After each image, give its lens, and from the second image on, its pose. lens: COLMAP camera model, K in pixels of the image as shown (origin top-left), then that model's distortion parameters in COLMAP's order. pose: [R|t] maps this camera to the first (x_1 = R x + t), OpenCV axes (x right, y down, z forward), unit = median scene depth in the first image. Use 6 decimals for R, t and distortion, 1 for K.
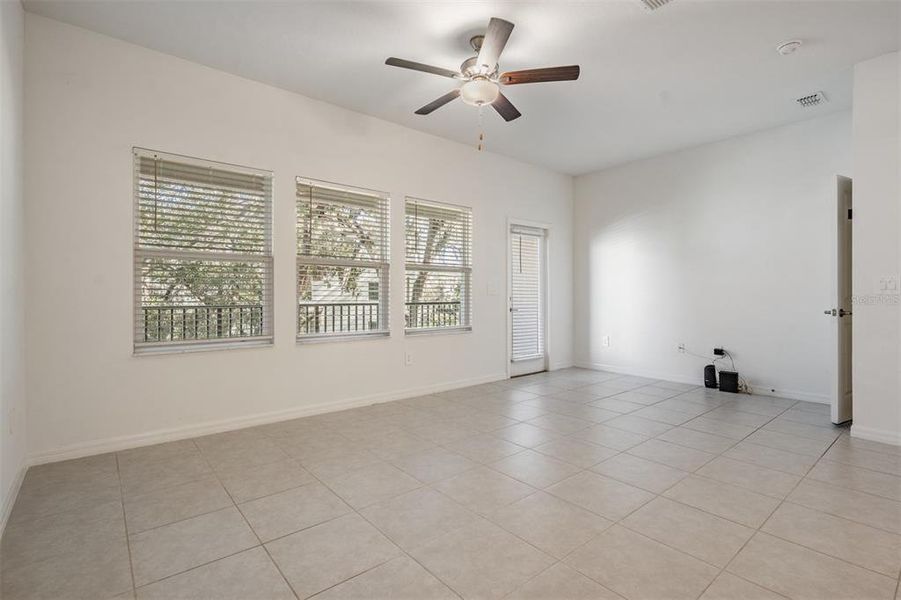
lens RADIAL K [[428.9, 0, 448.6], [0, 428.9, 298.2], [0, 0, 1]] dist [0.001259, -0.000088]
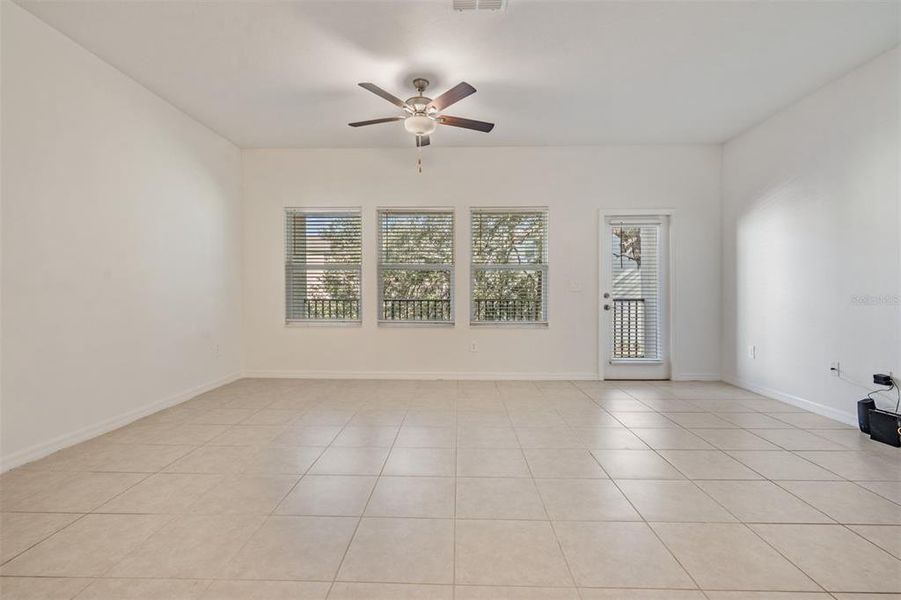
lens RADIAL K [[428.9, 0, 447.0], [0, 428.9, 297.1], [0, 0, 1]] dist [0.001259, -0.000088]
pose [[0.762723, 0.015209, -0.646546, 0.453456], [-0.009456, 0.999879, 0.012365, -0.003379], [0.646656, -0.003318, 0.762775, 0.055709]]
